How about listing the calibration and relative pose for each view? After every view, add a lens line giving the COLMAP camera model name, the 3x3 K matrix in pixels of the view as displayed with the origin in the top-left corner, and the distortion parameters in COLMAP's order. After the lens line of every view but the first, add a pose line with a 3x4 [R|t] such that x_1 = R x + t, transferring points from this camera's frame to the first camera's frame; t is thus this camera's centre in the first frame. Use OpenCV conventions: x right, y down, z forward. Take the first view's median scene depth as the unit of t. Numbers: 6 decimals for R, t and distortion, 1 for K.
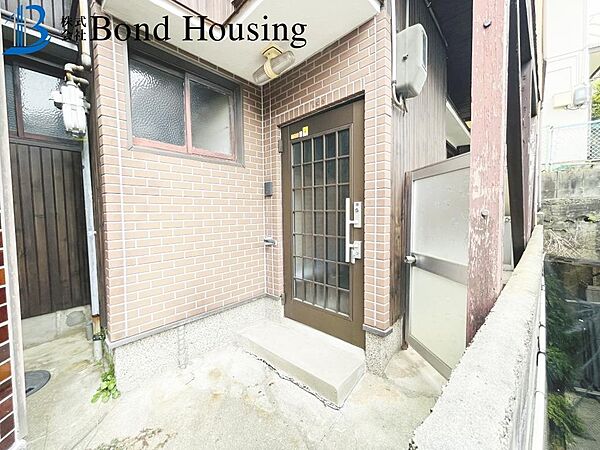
lens RADIAL K [[243.2, 0, 300.0], [0, 243.2, 226.8], [0, 0, 1]] dist [-0.002268, 0.000026]
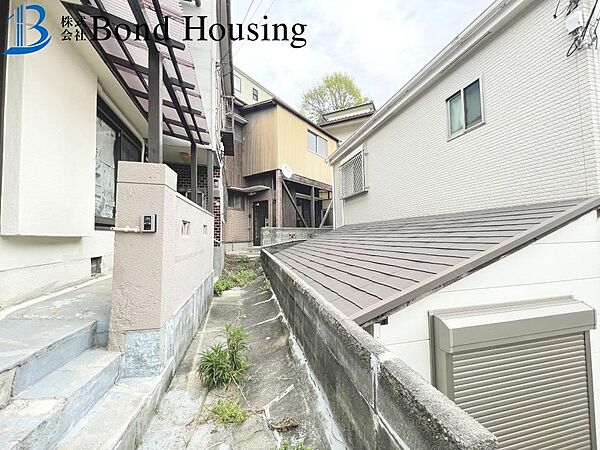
lens RADIAL K [[243.2, 0, 301.6], [0, 243.2, 227.3], [0, 0, 1]] dist [-0.002268, 0.000026]
pose [[0.987079, 0.005717, 0.160129, 0.098924], [0.008774, 0.995935, -0.089646, 0.497776], [-0.159991, 0.089893, 0.983017, -3.806010]]
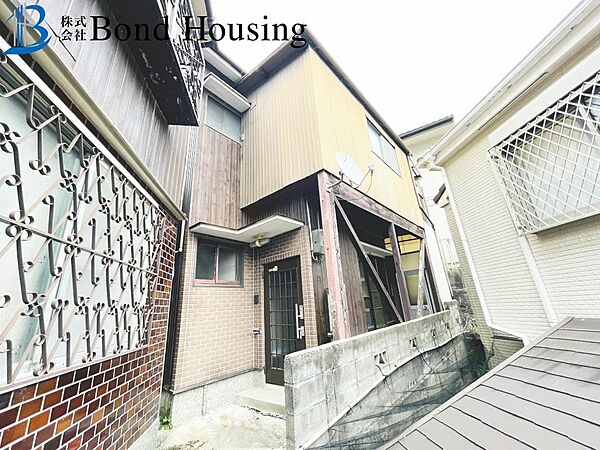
lens RADIAL K [[243.2, 0, 298.4], [0, 243.2, 224.6], [0, 0, 1]] dist [-0.002268, 0.000026]
pose [[0.997453, -0.033319, 0.063073, 0.091118], [0.054485, 0.926558, -0.372184, 0.021054], [-0.046040, 0.374673, 0.926013, -0.959549]]
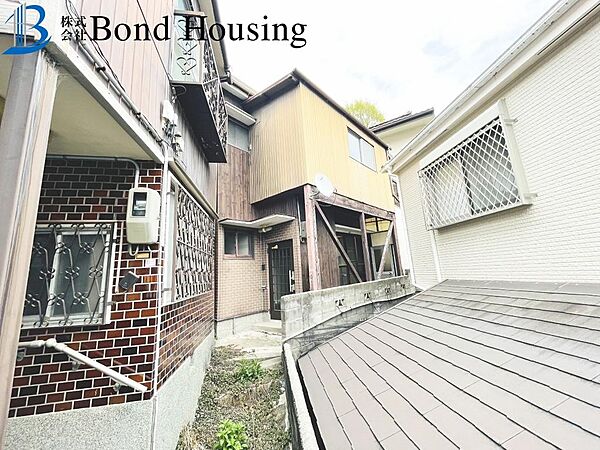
lens RADIAL K [[243.2, 0, 300.1], [0, 243.2, 225.5], [0, 0, 1]] dist [-0.002268, 0.000026]
pose [[0.997558, -0.036904, 0.059291, 0.137639], [0.050229, 0.968979, -0.241985, 0.072727], [-0.048522, 0.244372, 0.968467, -1.848589]]
